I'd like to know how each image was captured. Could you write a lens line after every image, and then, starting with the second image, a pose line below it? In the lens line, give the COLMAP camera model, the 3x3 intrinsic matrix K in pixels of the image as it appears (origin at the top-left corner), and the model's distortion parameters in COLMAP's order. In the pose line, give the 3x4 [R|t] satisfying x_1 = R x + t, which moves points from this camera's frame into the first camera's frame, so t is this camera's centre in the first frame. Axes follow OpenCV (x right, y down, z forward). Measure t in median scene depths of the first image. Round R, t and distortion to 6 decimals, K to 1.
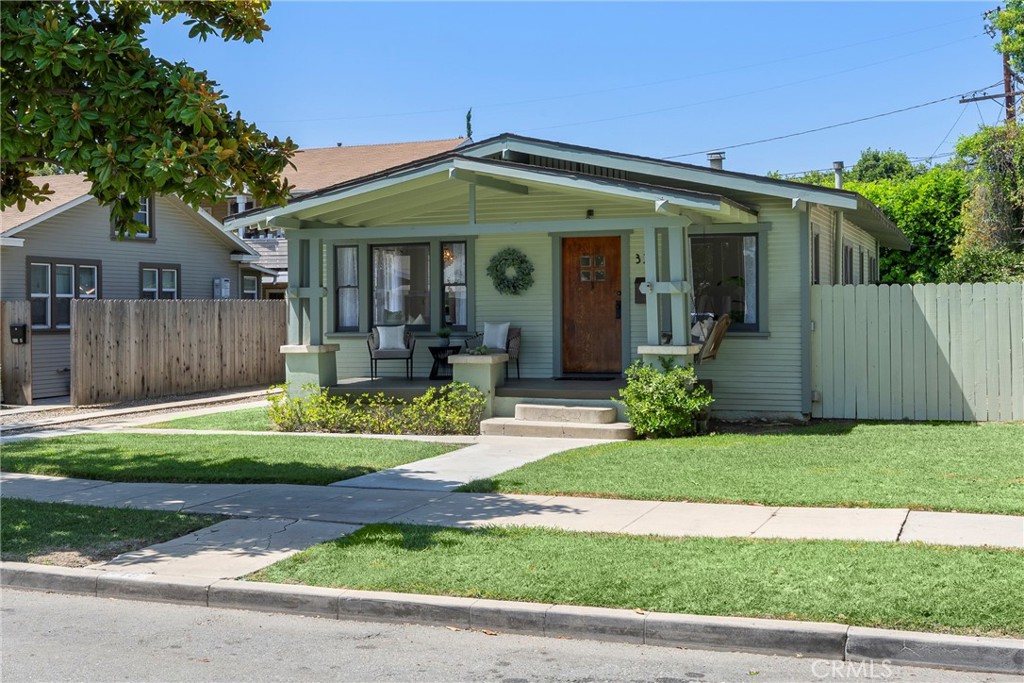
lens RADIAL K [[901.4, 0, 581.6], [0, 901.4, 305.9], [0, 0, 1]] dist [-0.017599, -0.000786]
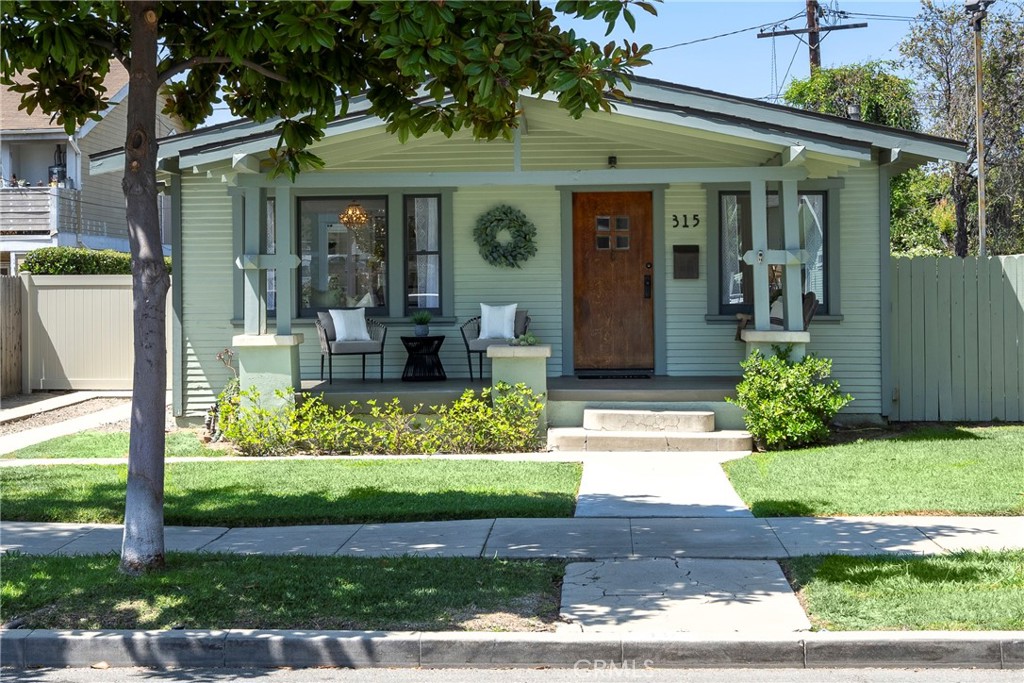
lens RADIAL K [[1194.1, 0, 511.4], [0, 1194.1, 295.8], [0, 0, 1]] dist [0.001745, 0.002683]
pose [[0.975511, -0.000050, 0.219951, -0.347064], [-0.000951, 0.999990, 0.004448, 0.008575], [-0.219949, -0.004548, 0.975501, 0.033902]]
